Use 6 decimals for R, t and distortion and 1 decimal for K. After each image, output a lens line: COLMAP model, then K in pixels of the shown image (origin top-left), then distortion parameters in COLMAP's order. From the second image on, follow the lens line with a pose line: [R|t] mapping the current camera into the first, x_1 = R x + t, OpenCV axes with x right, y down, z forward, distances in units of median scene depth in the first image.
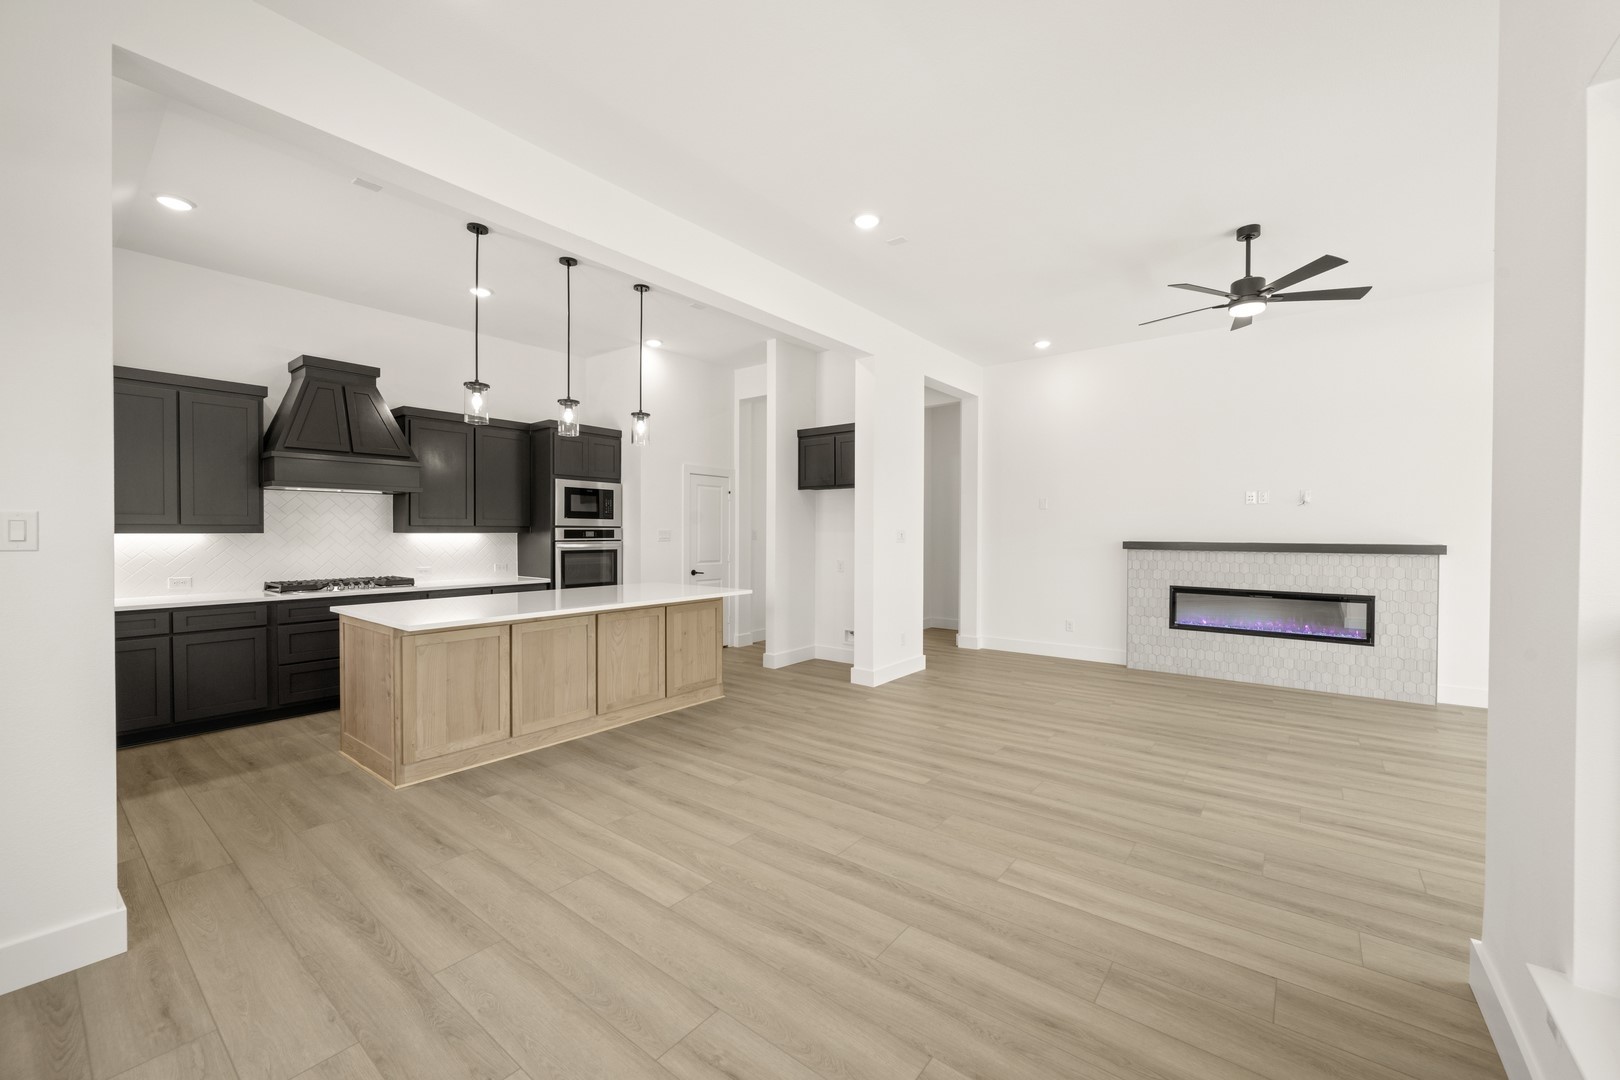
lens RADIAL K [[633.9, 0, 814.0], [0, 633.9, 541.9], [0, 0, 1]] dist [-0.001807, 0.001269]
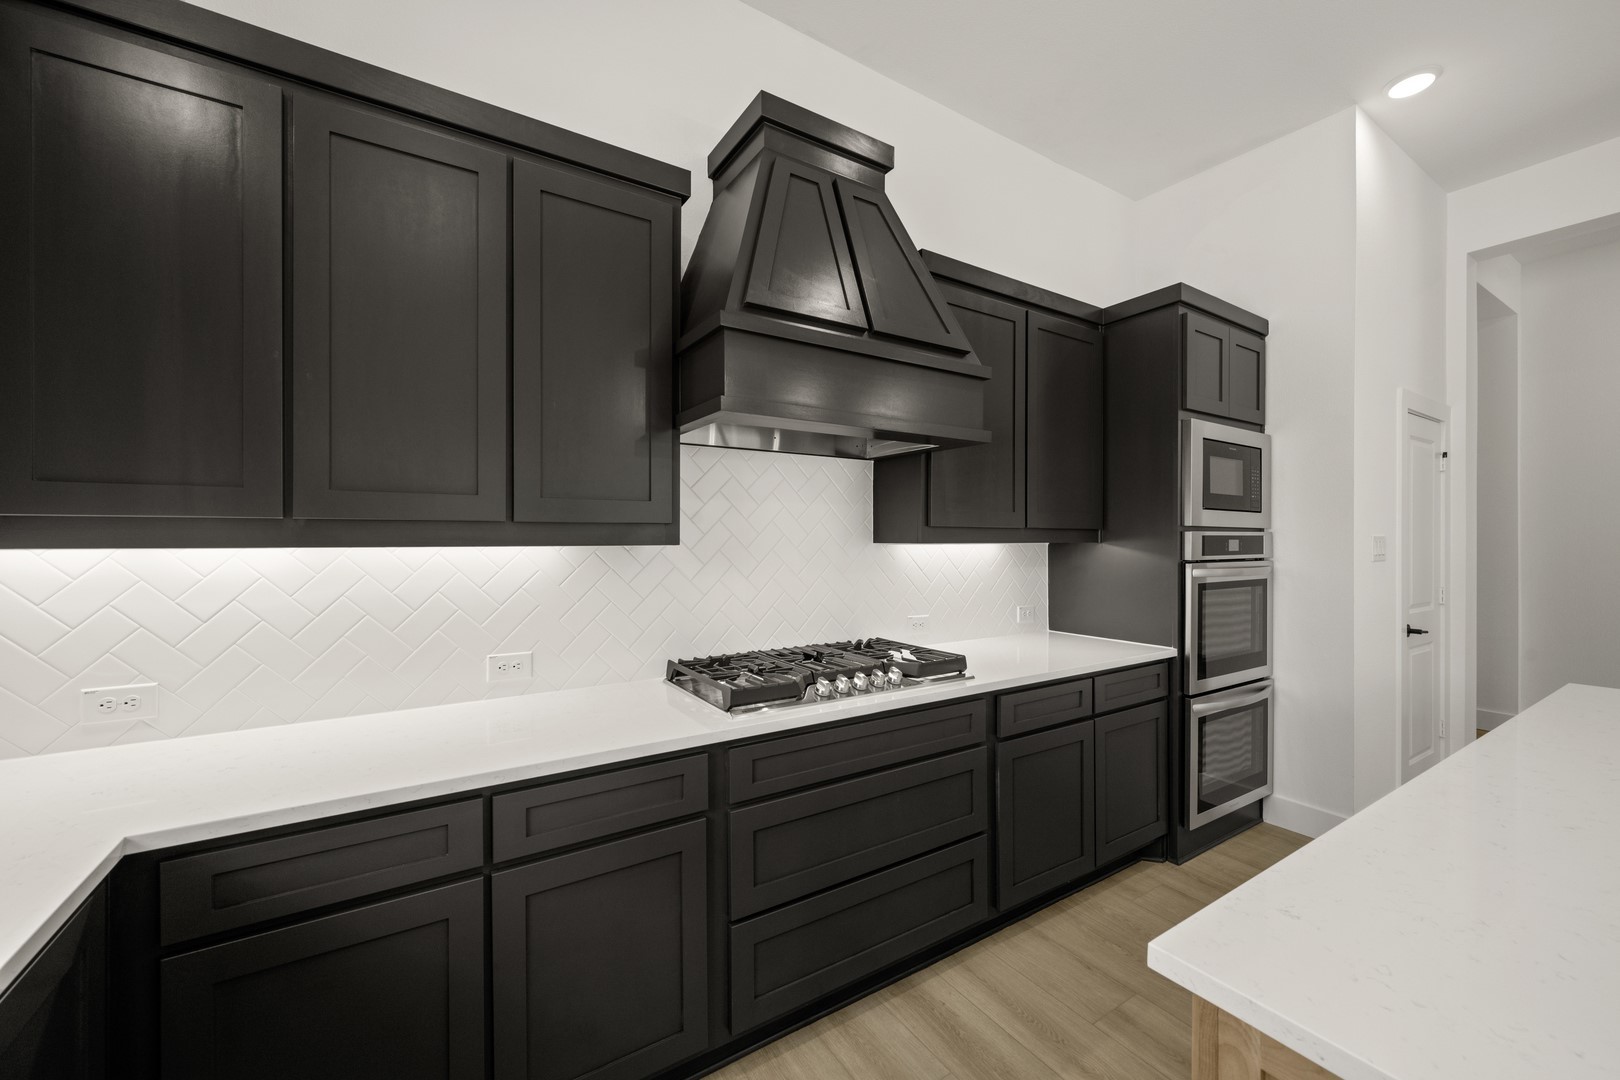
lens RADIAL K [[633.9, 0, 814.0], [0, 633.9, 544.5], [0, 0, 1]] dist [-0.001807, 0.001269]
pose [[0.943541, 0.000596, -0.331254, -0.586625], [-0.003158, 0.999969, -0.007197, -0.010832], [0.331240, 0.007836, 0.943514, 0.583287]]
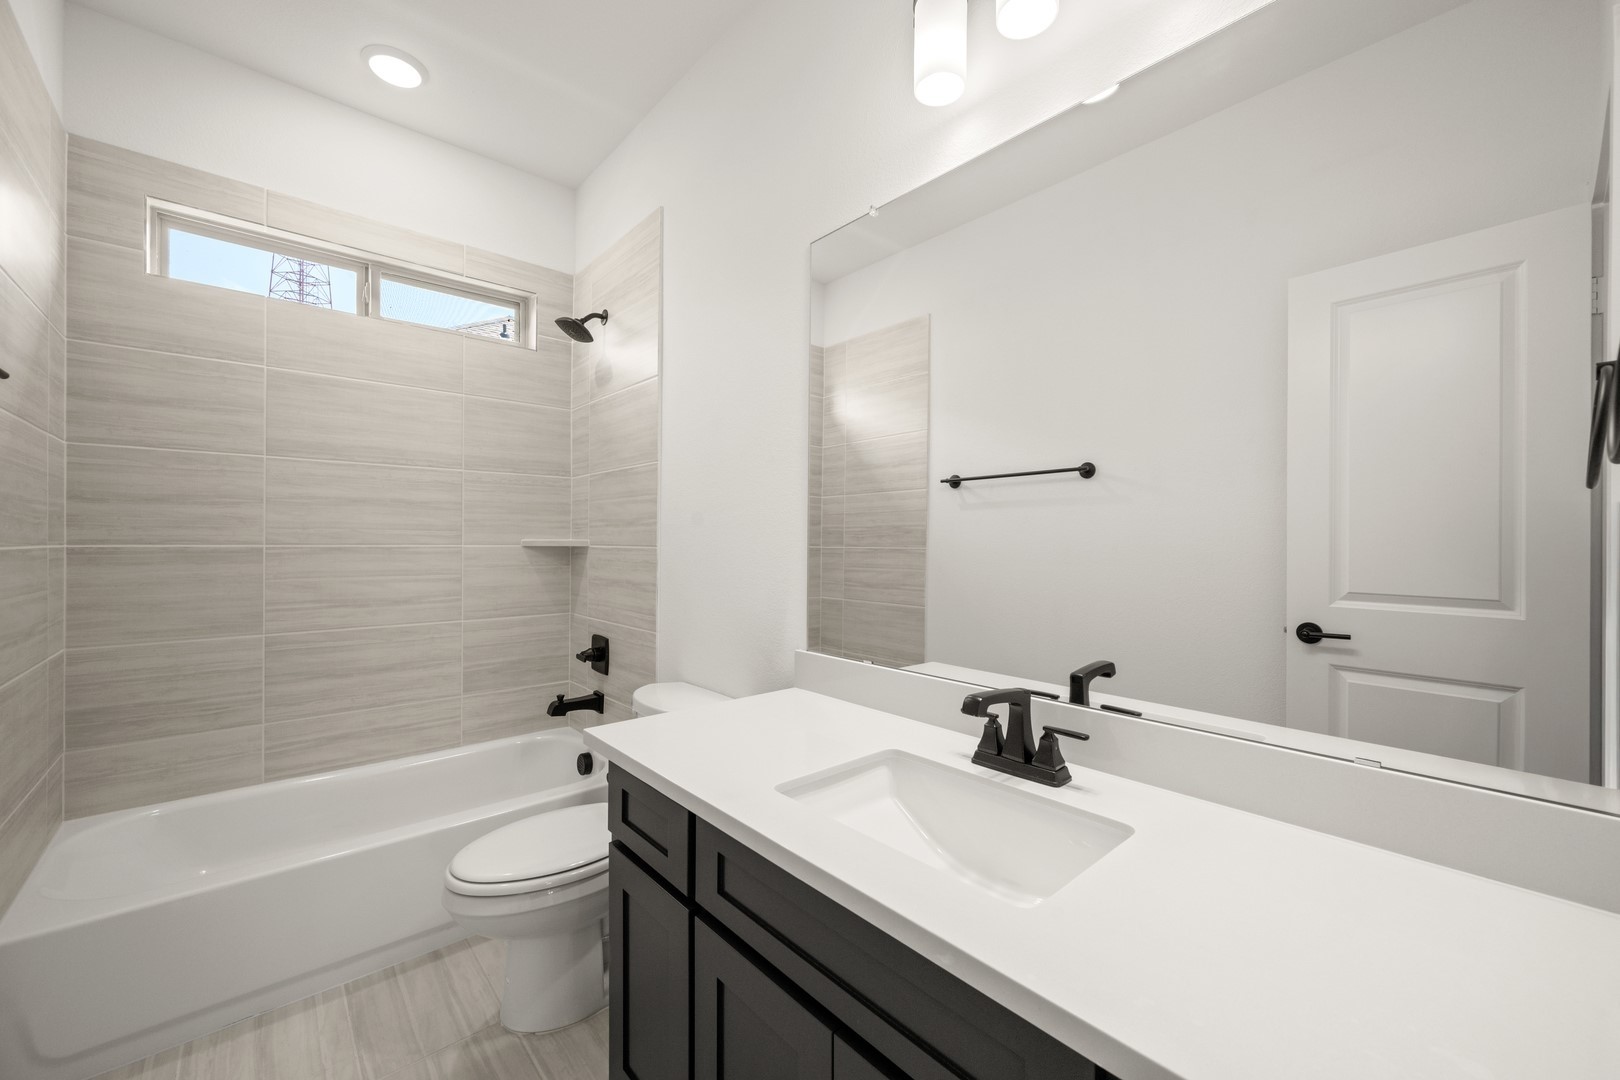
lens RADIAL K [[633.9, 0, 813.7], [0, 633.9, 540.5], [0, 0, 1]] dist [-0.001807, 0.001269]
pose [[-0.185560, -0.000704, -0.982633, 0.153446], [-0.017264, 0.999848, 0.002544, 0.016428], [0.982481, 0.017436, -0.185544, 1.128402]]
